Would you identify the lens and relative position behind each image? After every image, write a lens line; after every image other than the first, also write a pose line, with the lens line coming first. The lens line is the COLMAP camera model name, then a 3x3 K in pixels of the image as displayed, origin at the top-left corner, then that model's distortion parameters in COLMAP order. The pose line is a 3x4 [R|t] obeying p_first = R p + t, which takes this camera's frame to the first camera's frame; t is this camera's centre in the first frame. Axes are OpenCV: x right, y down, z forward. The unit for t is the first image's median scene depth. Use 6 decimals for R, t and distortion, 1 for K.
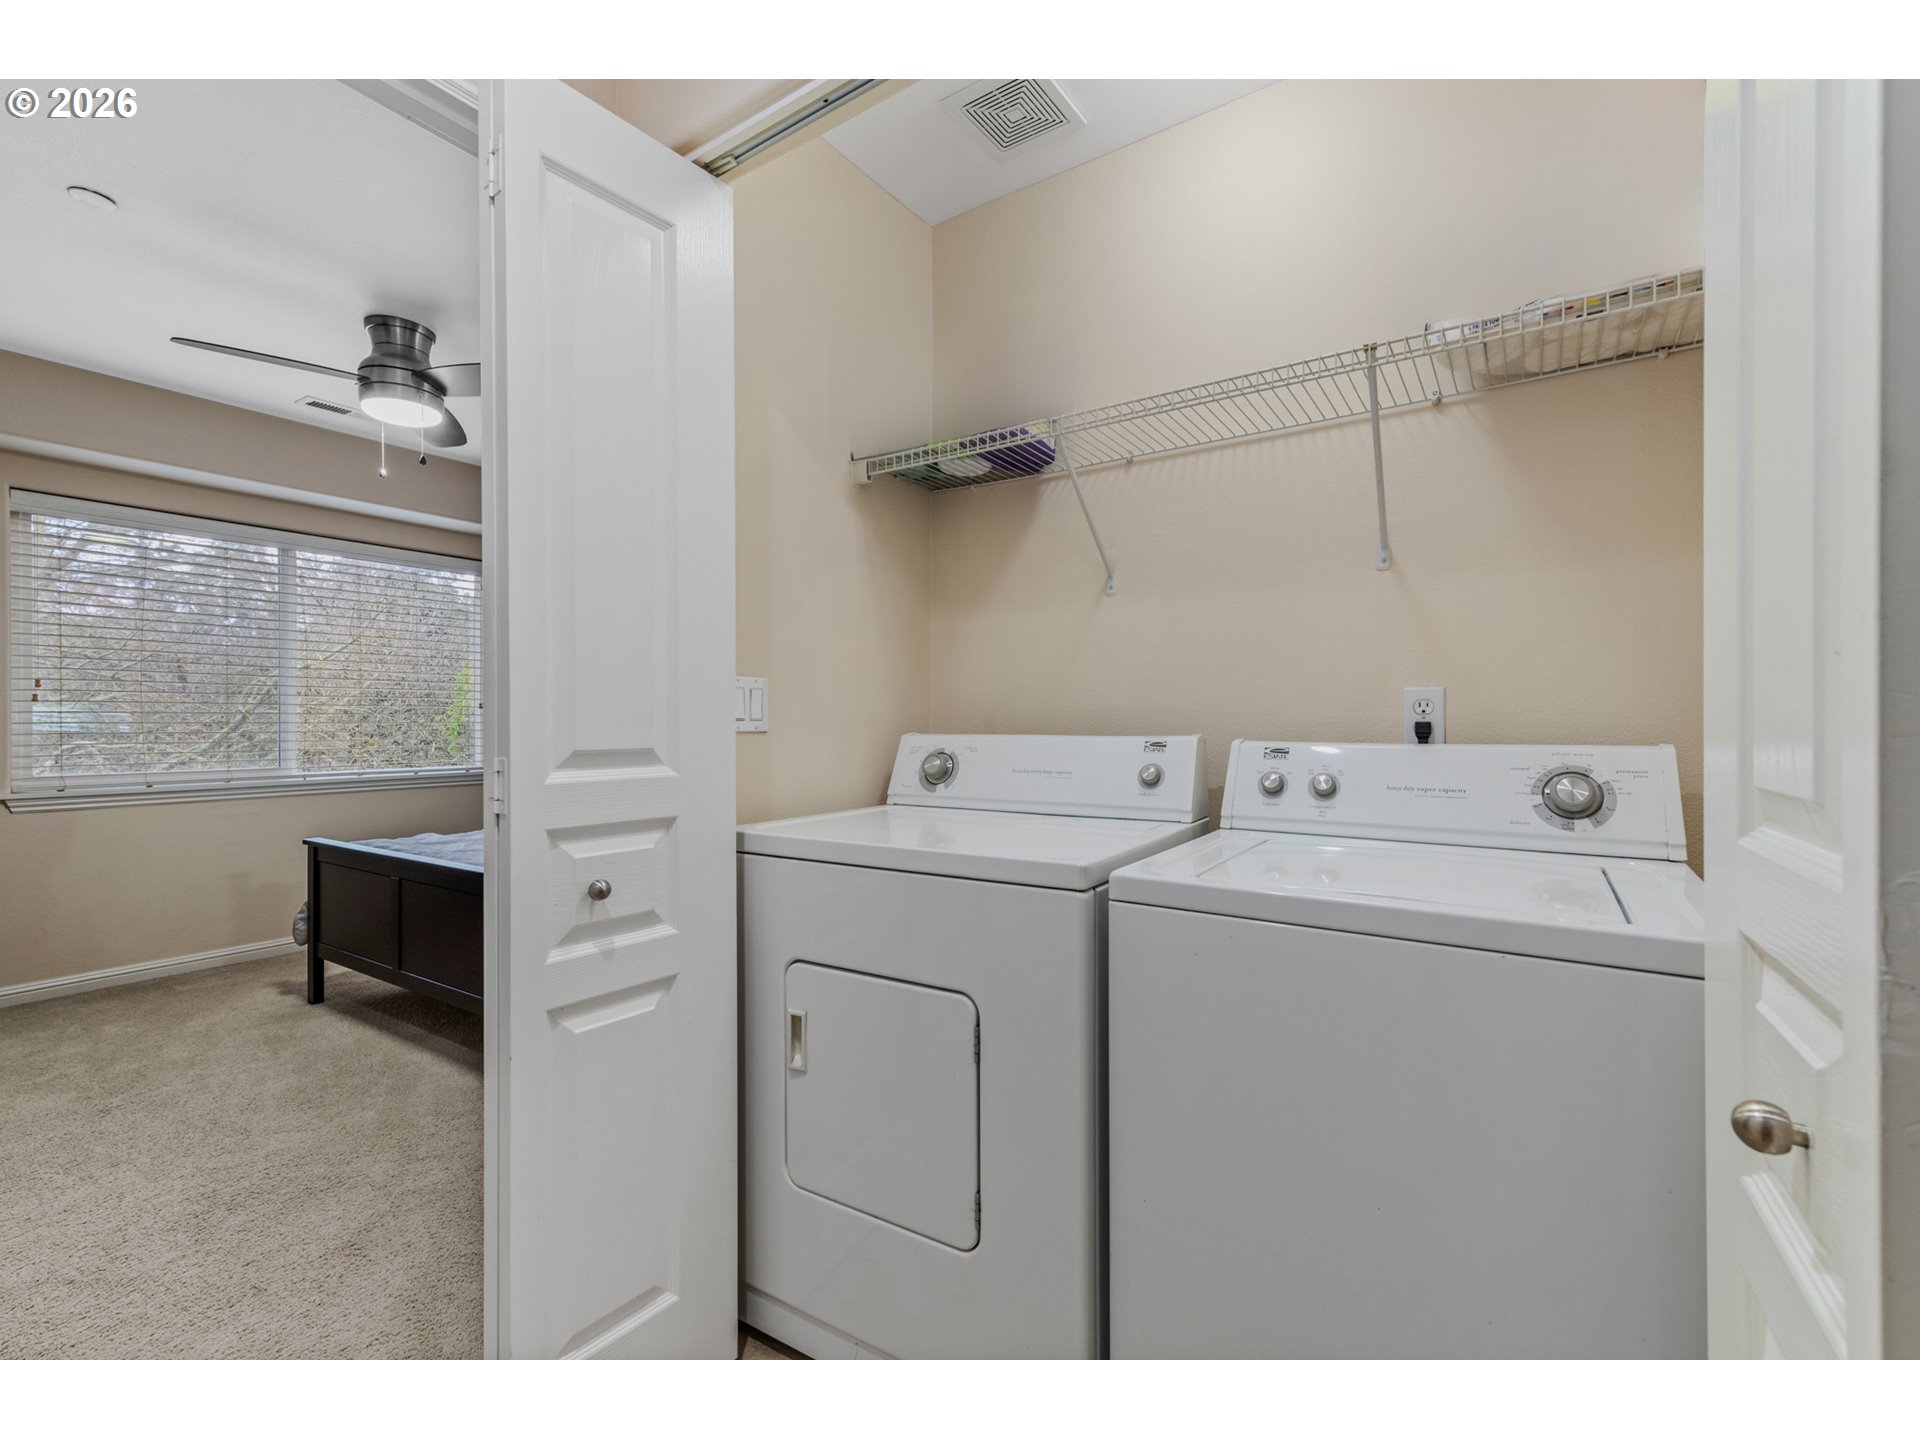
lens RADIAL K [[829.0, 0, 972.7], [0, 829.0, 731.0], [0, 0, 1]] dist [0.007729, -0.000677]
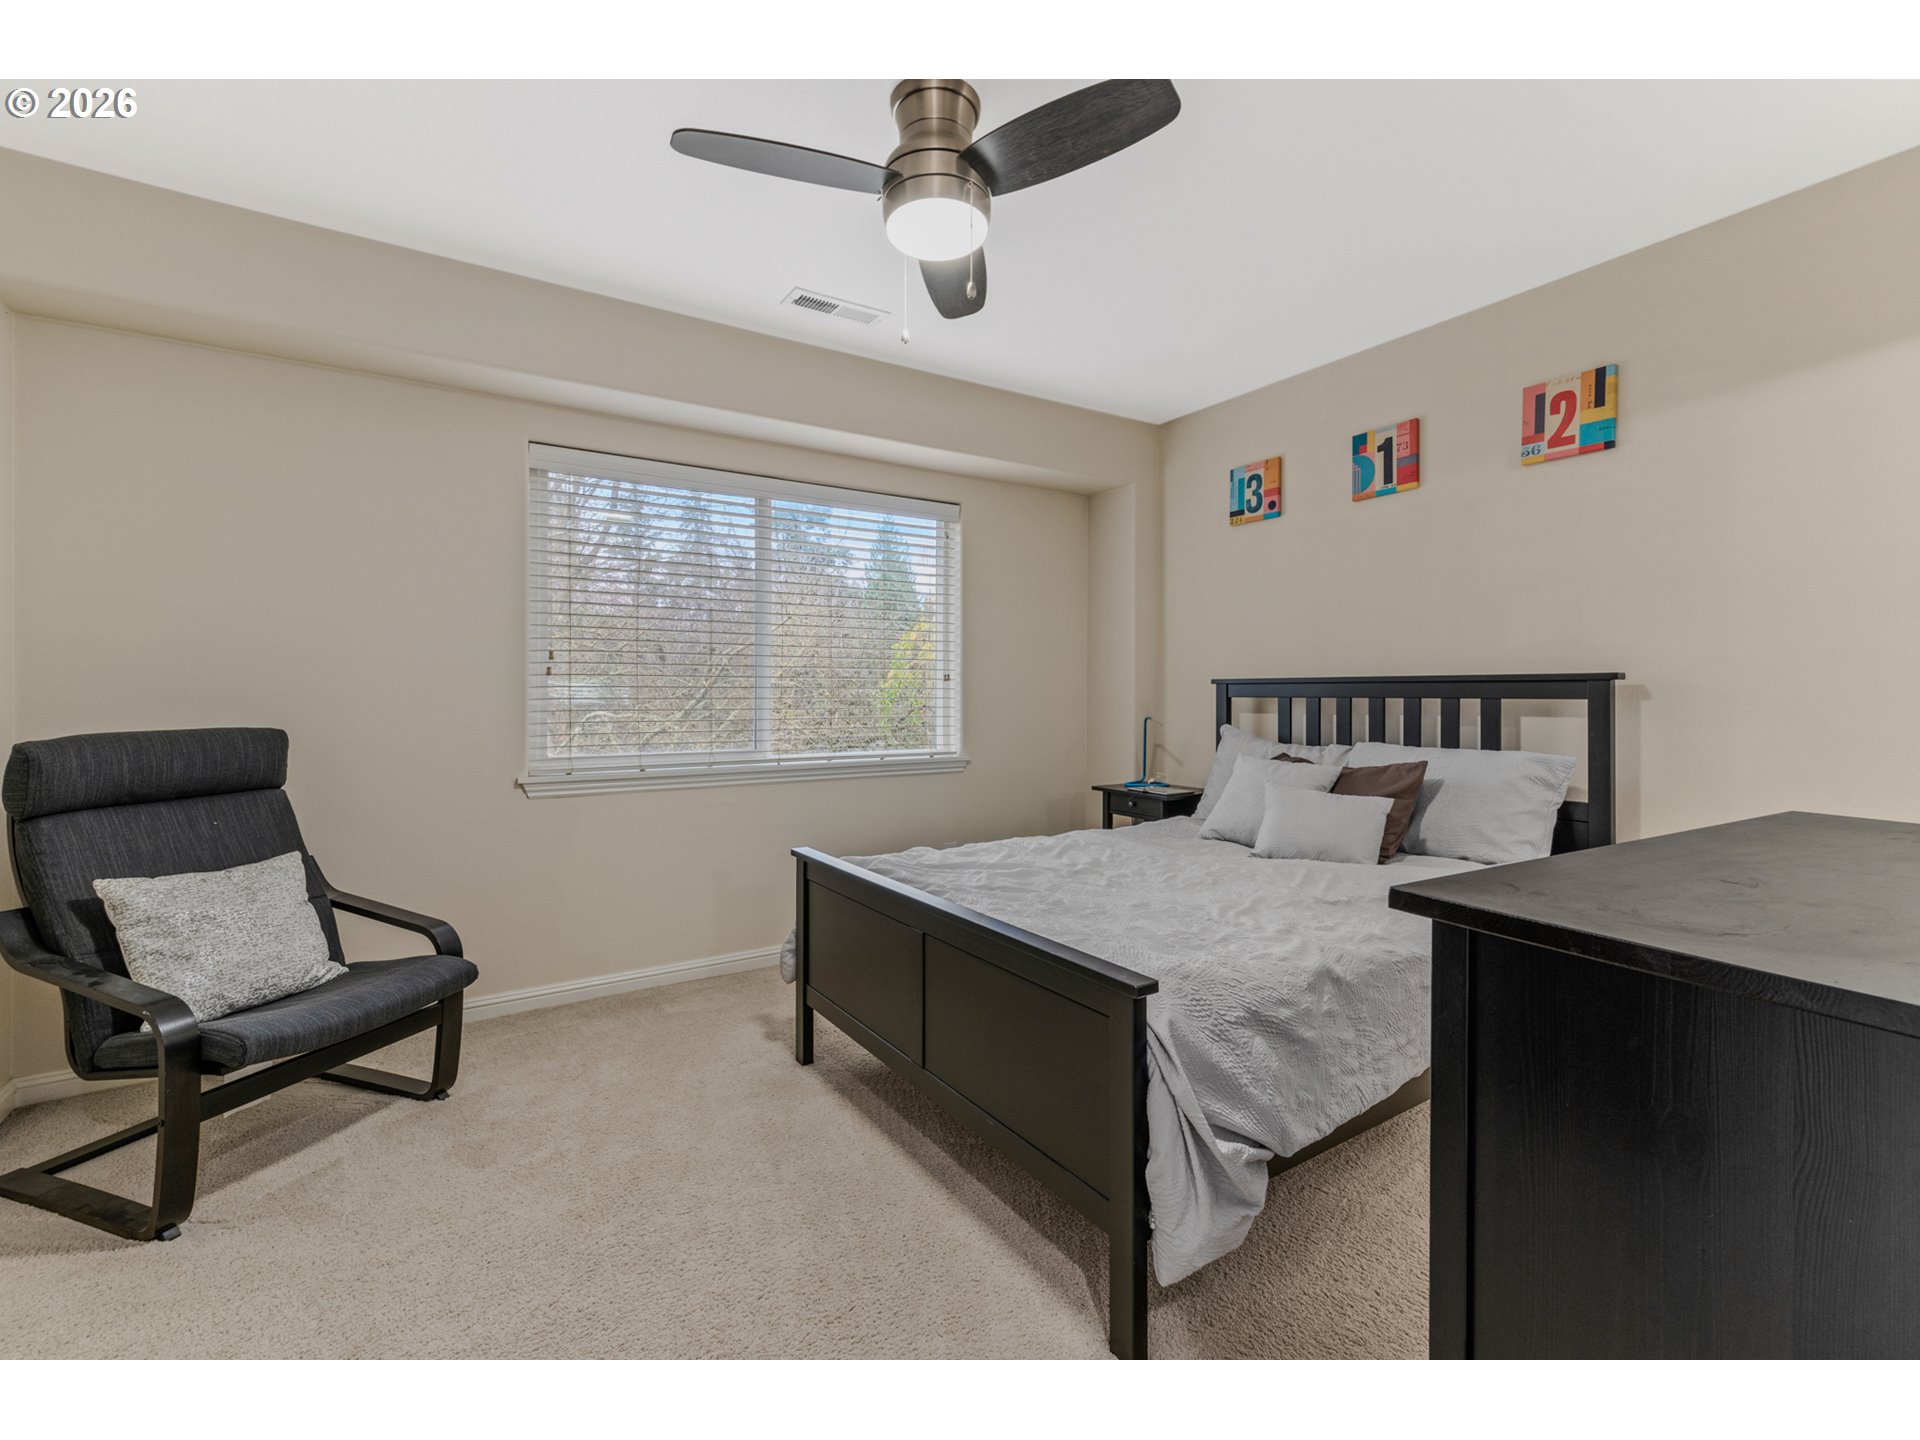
lens RADIAL K [[829.0, 0, 954.3], [0, 829.0, 706.3], [0, 0, 1]] dist [0.007729, -0.000677]
pose [[0.913976, 0.006675, -0.405714, -0.350358], [-0.004855, 0.999973, 0.005515, -0.008430], [0.405740, -0.003070, 0.913983, 0.352712]]
